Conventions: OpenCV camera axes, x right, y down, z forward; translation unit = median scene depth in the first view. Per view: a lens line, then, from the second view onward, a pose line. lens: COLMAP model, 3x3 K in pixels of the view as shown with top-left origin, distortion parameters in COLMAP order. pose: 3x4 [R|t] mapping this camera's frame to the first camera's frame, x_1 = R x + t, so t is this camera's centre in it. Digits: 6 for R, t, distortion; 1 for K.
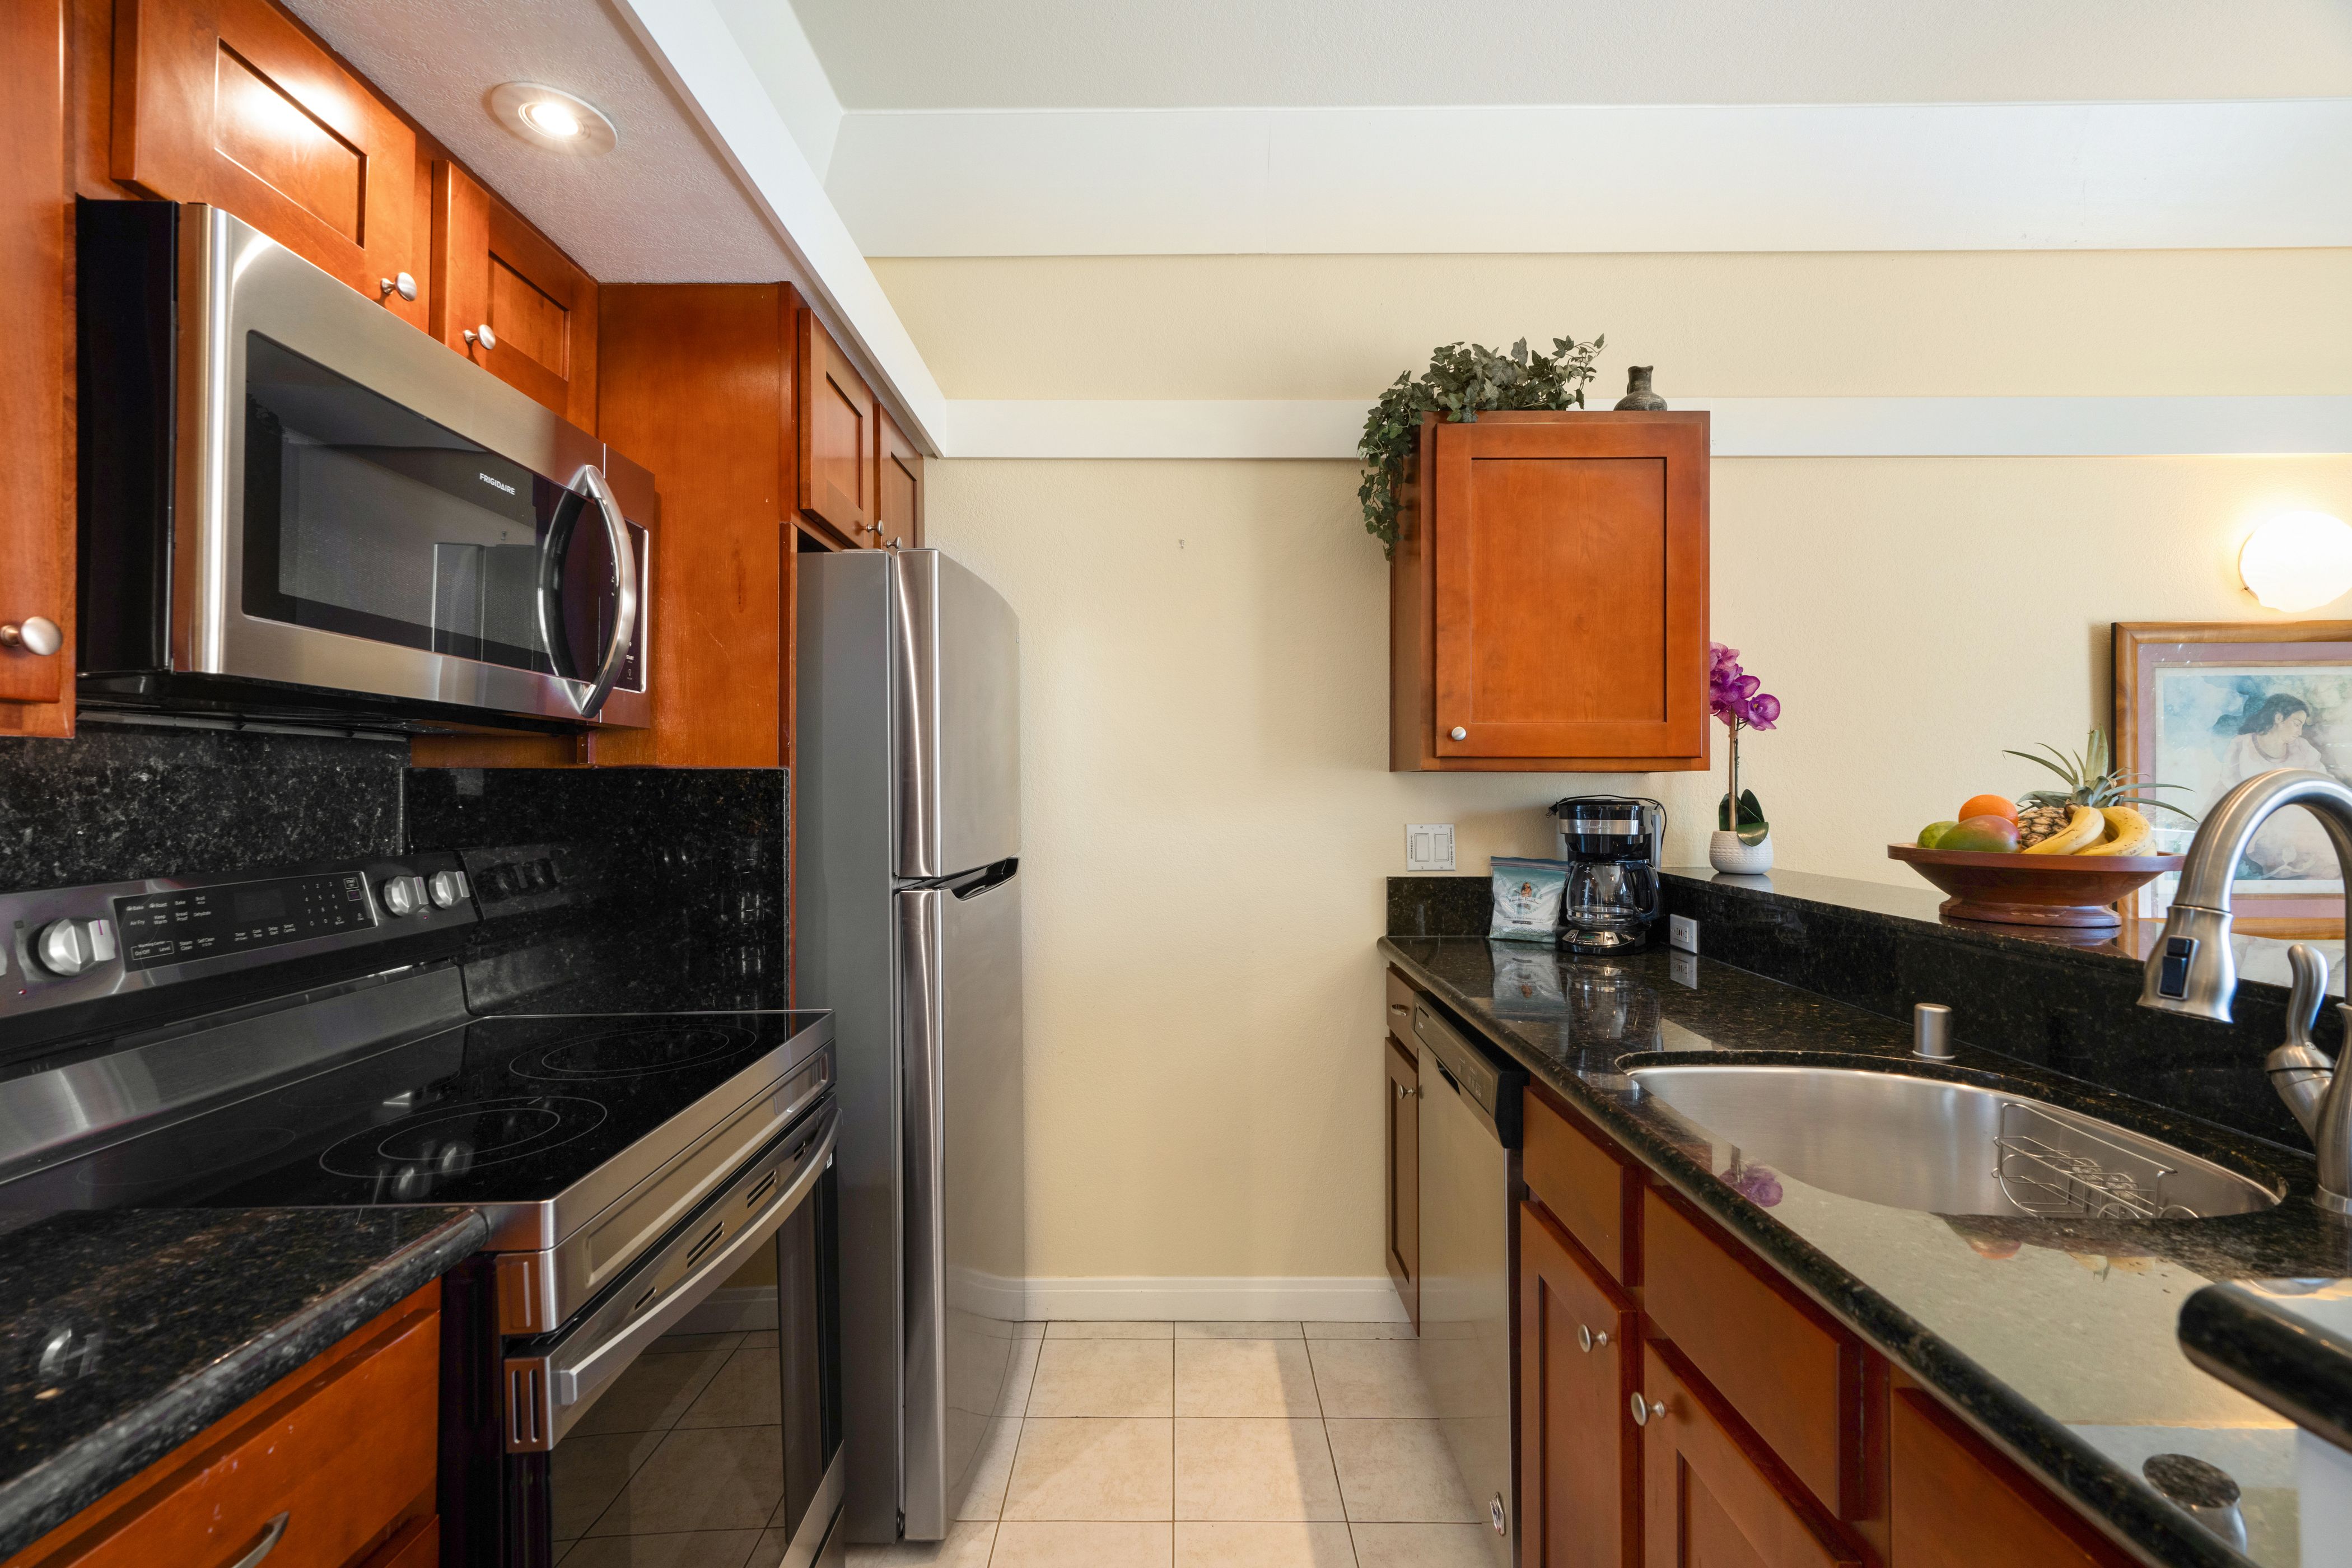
lens RADIAL K [[1076.9, 0, 1193.9], [0, 1076.9, 771.6], [0, 0, 1]] dist [0.003702, 0.000918]
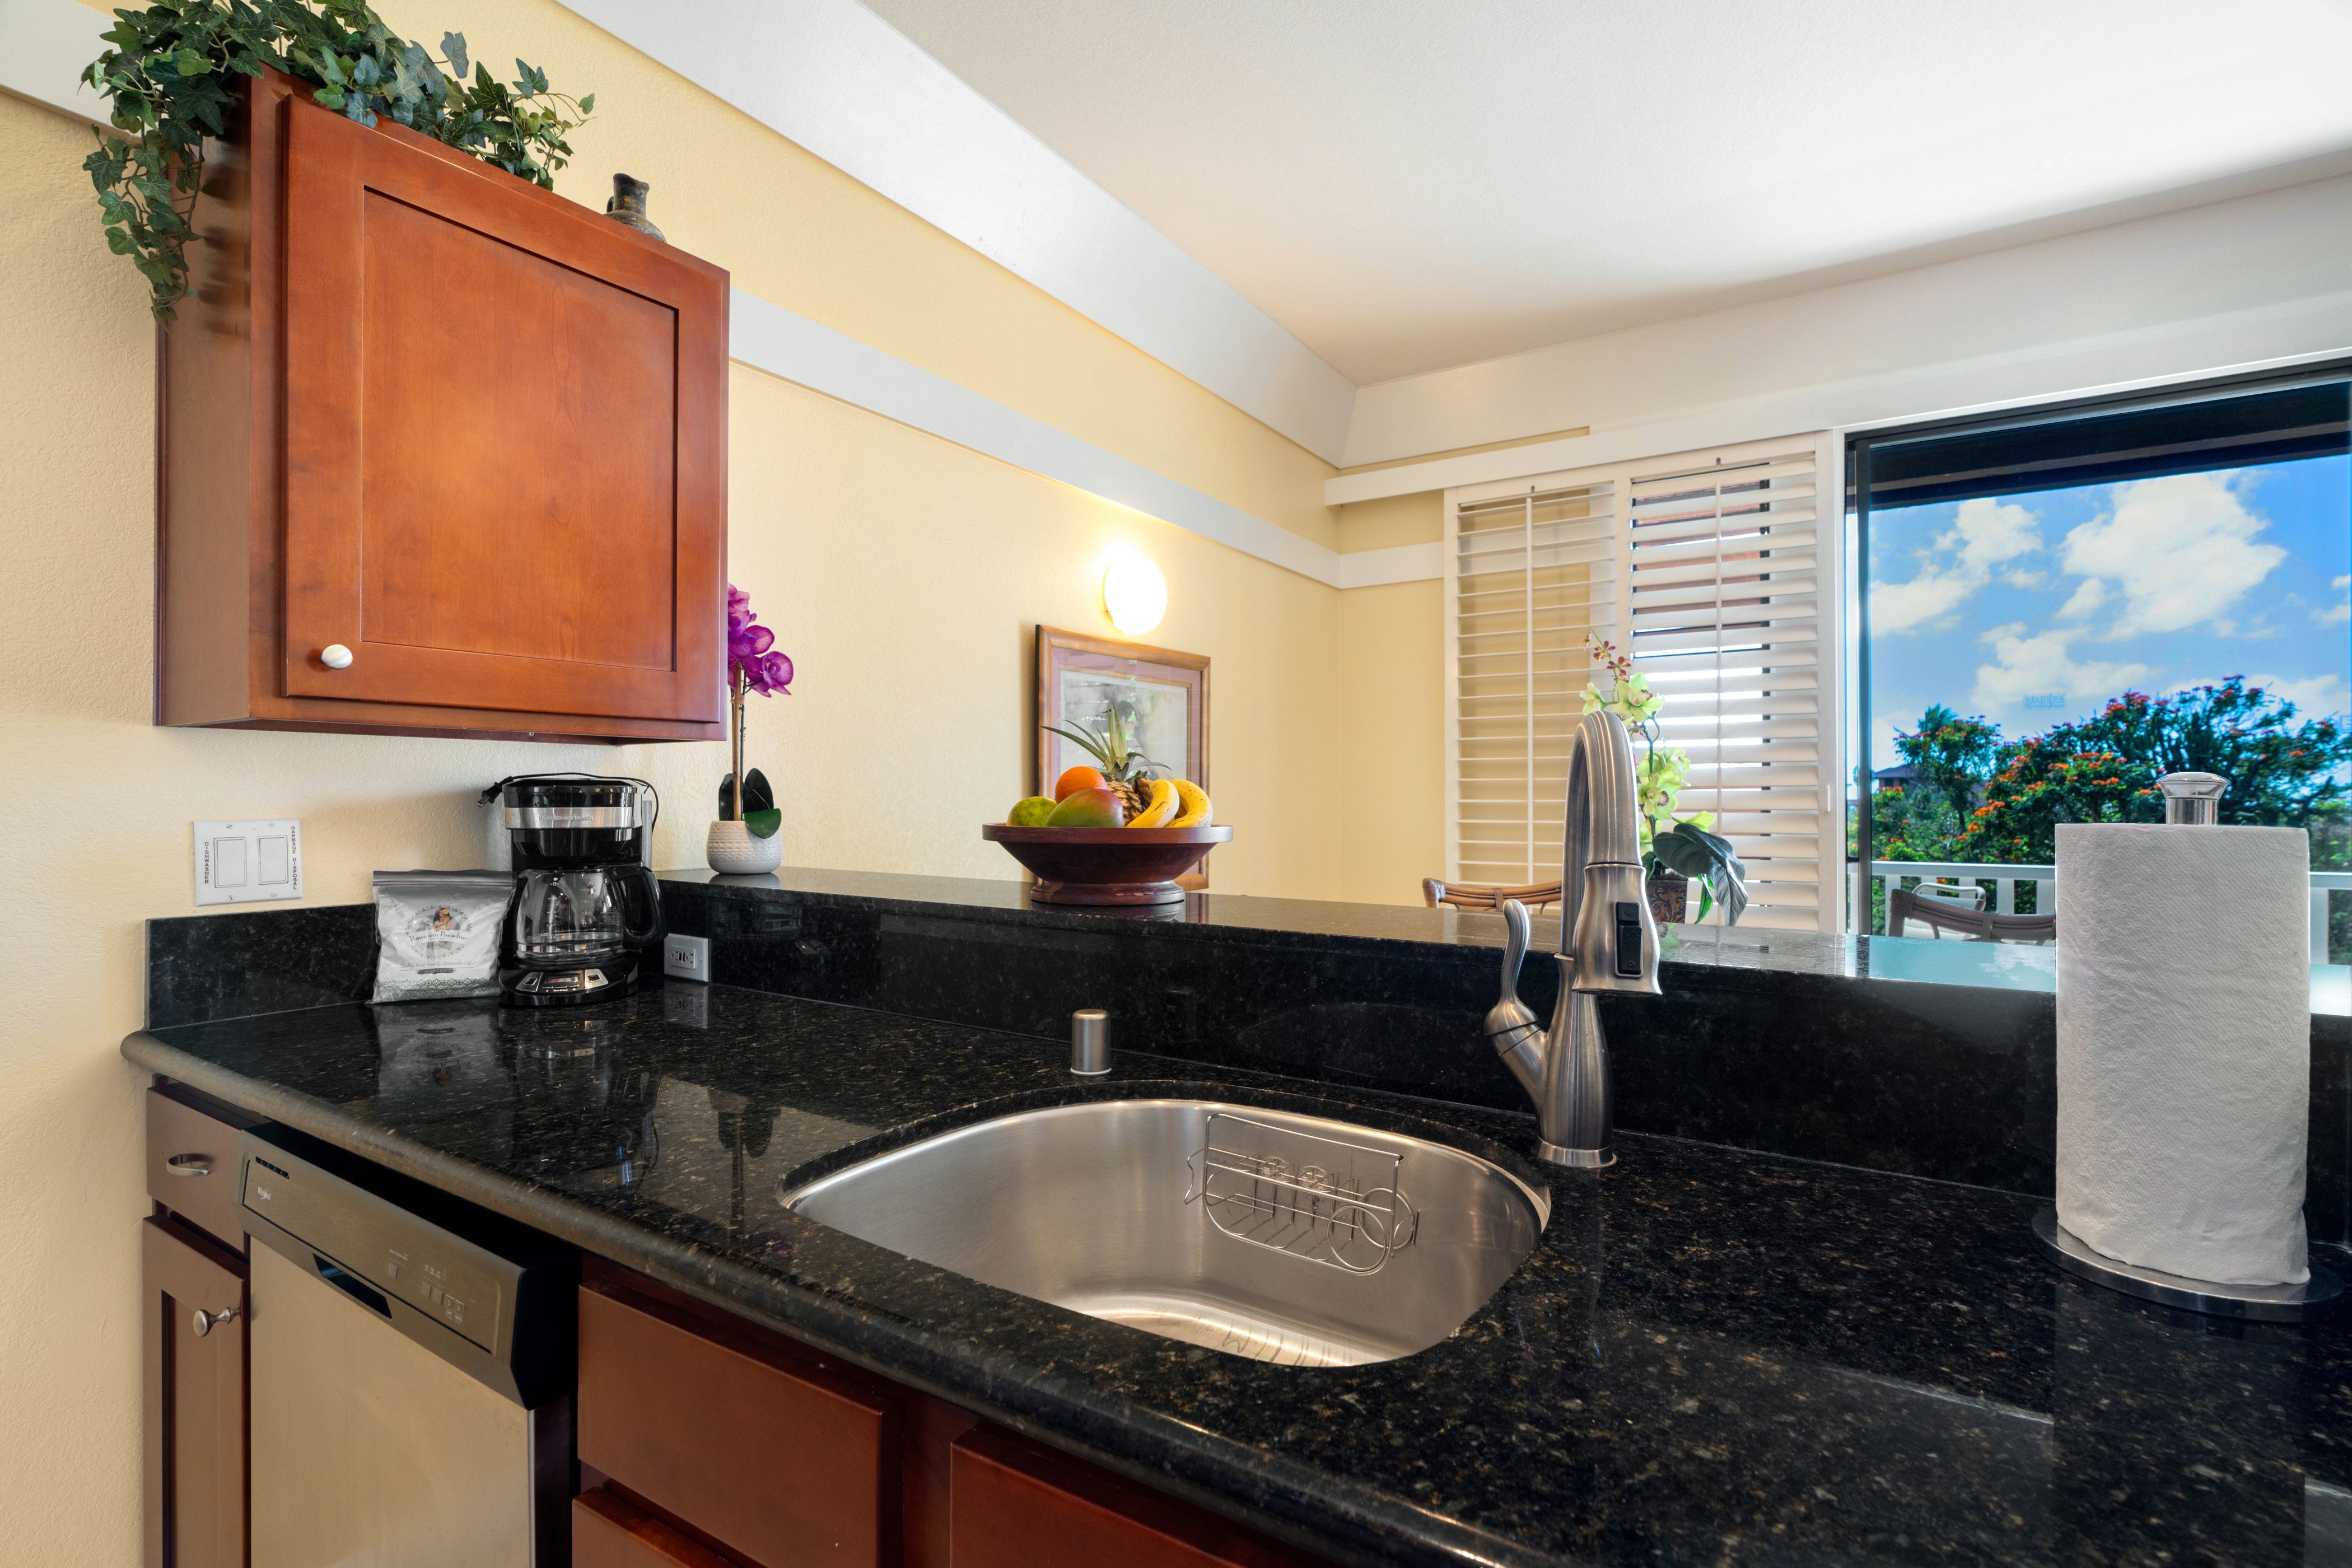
lens RADIAL K [[1081.1, 0, 1175.8], [0, 1081.1, 794.7], [0, 0, 1]] dist [-0.004143, 0.000813]
pose [[0.549671, 0.000090, 0.835381, 0.012930], [-0.014594, 0.999848, 0.009495, 0.025189], [-0.835254, -0.017411, 0.549589, 0.309067]]
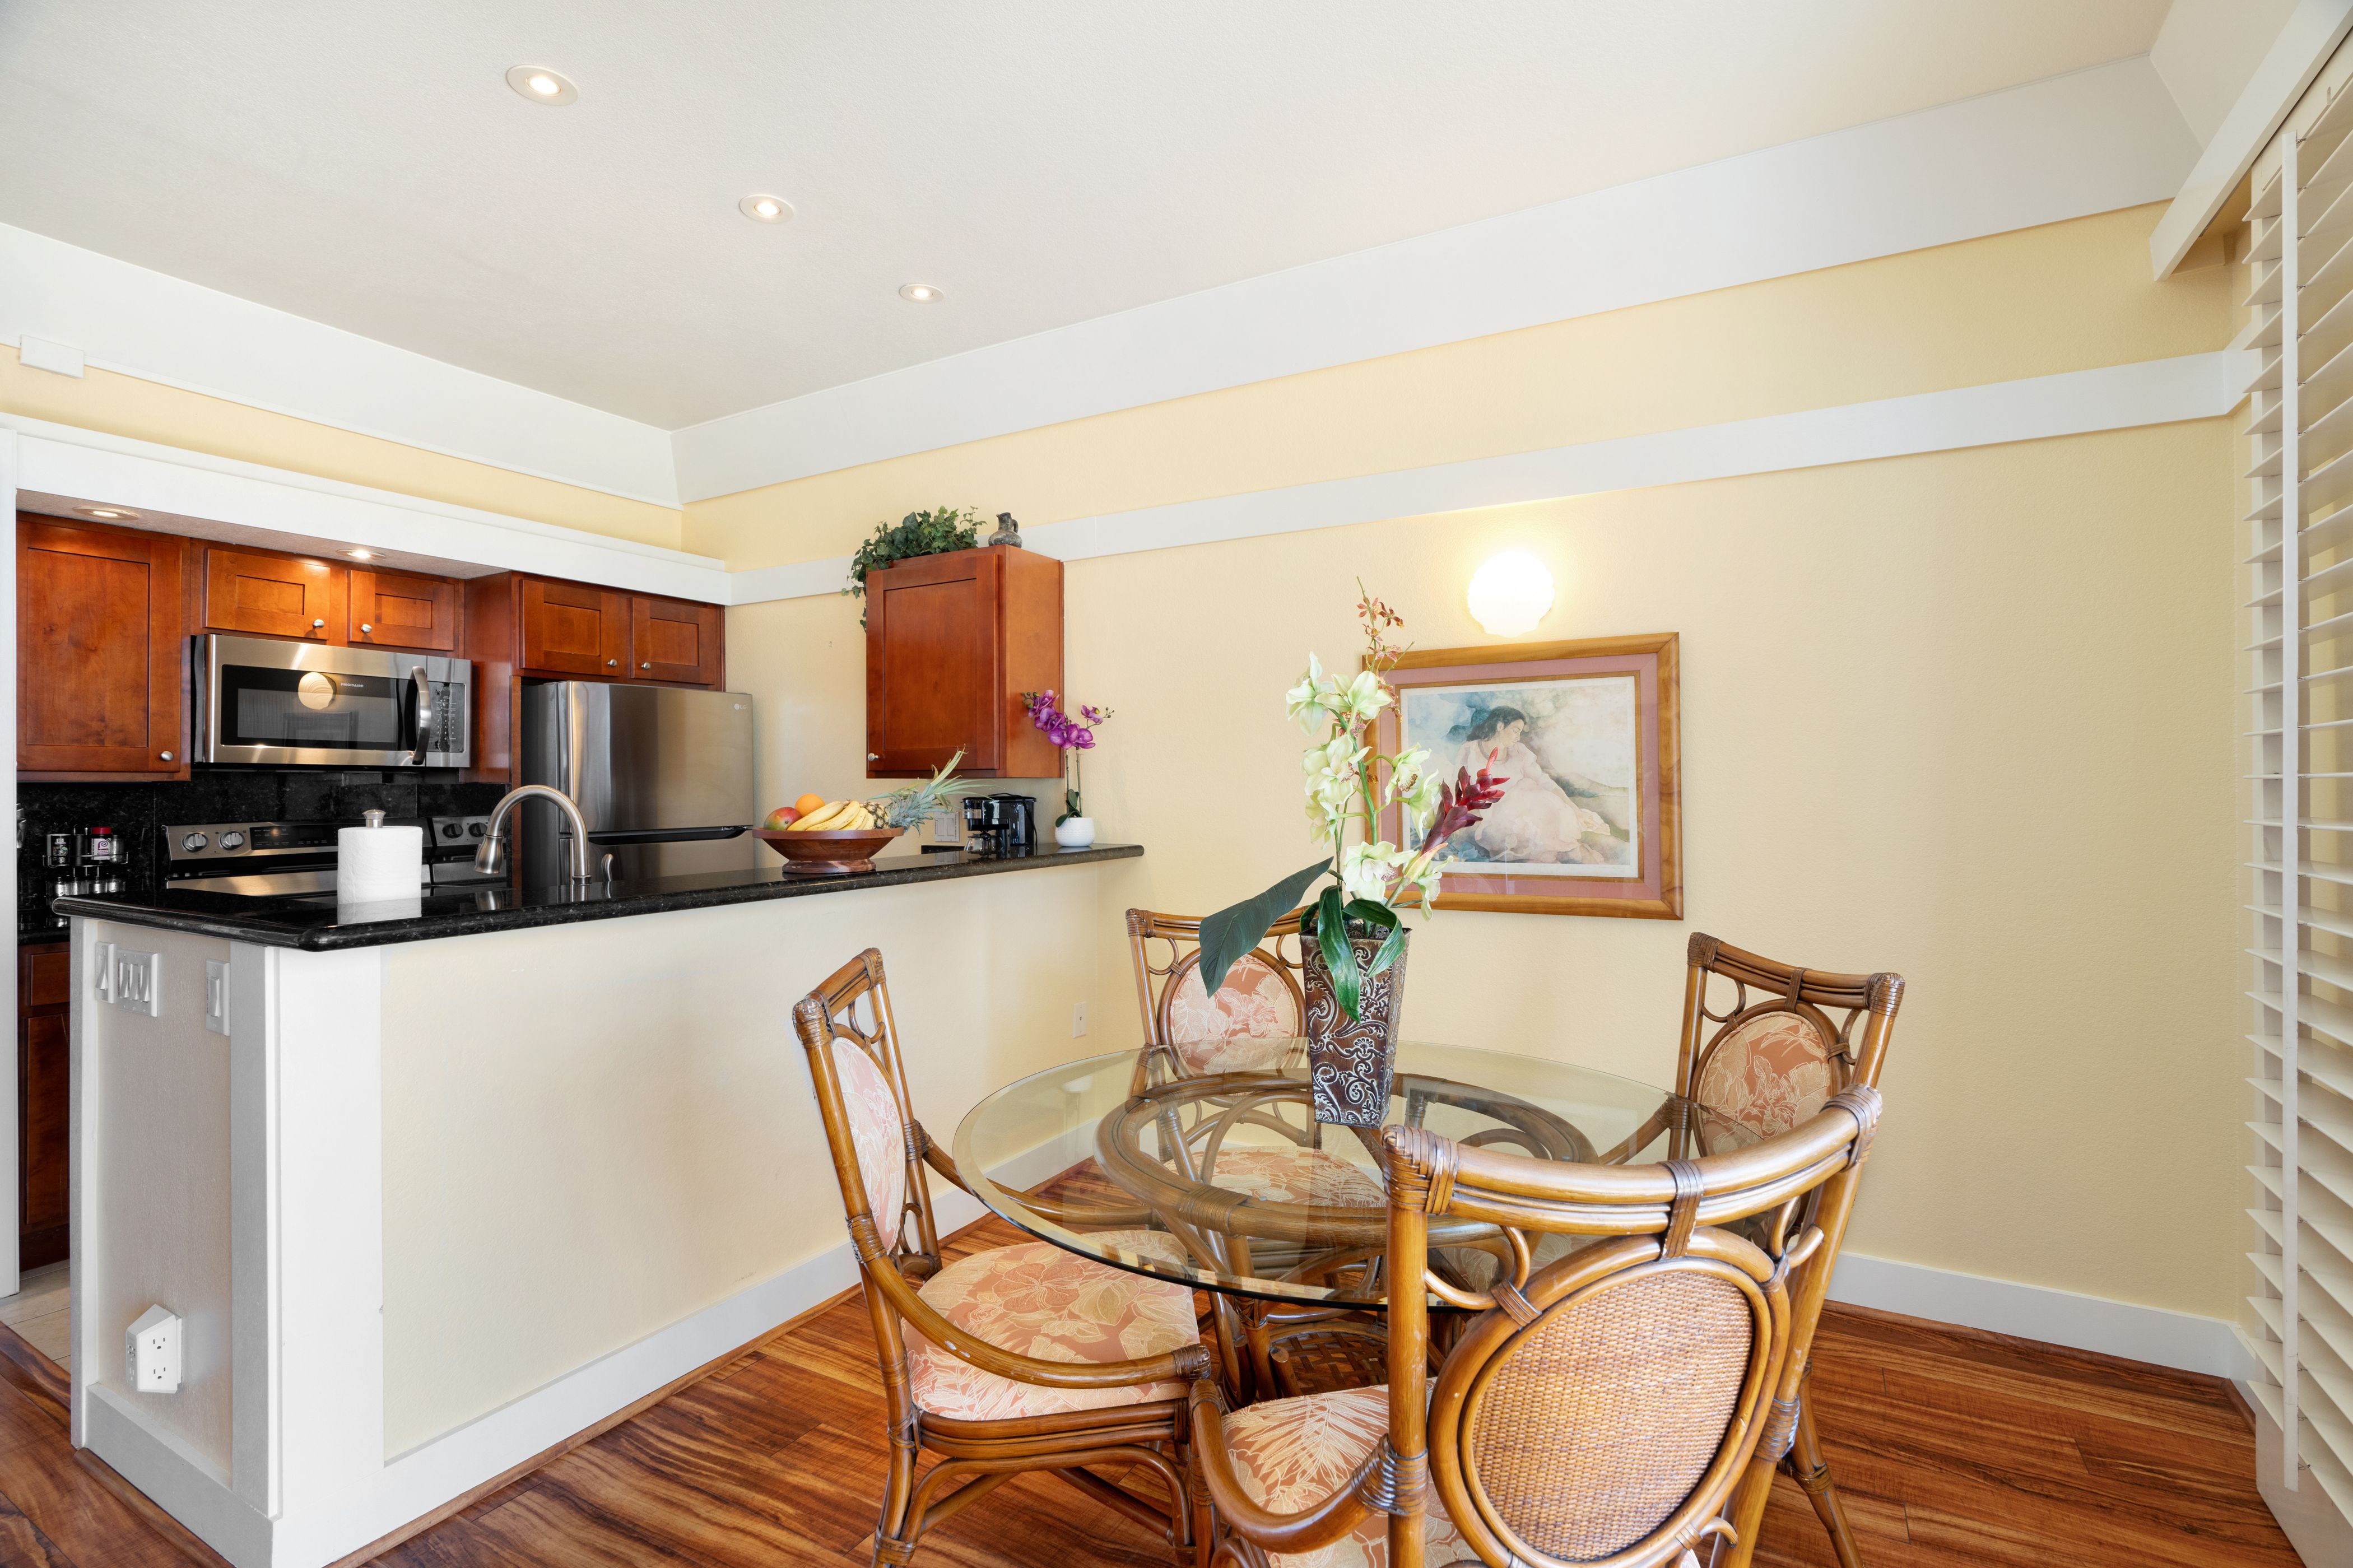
lens RADIAL K [[1079.6, 0, 1199.8], [0, 1079.6, 781.2], [0, 0, 1]] dist [-0.004861, 0.001729]
pose [[0.877983, -0.007864, -0.478627, 1.454810], [0.013820, 0.999865, 0.008923, -0.005148], [0.478492, -0.014449, 0.877973, -0.230572]]
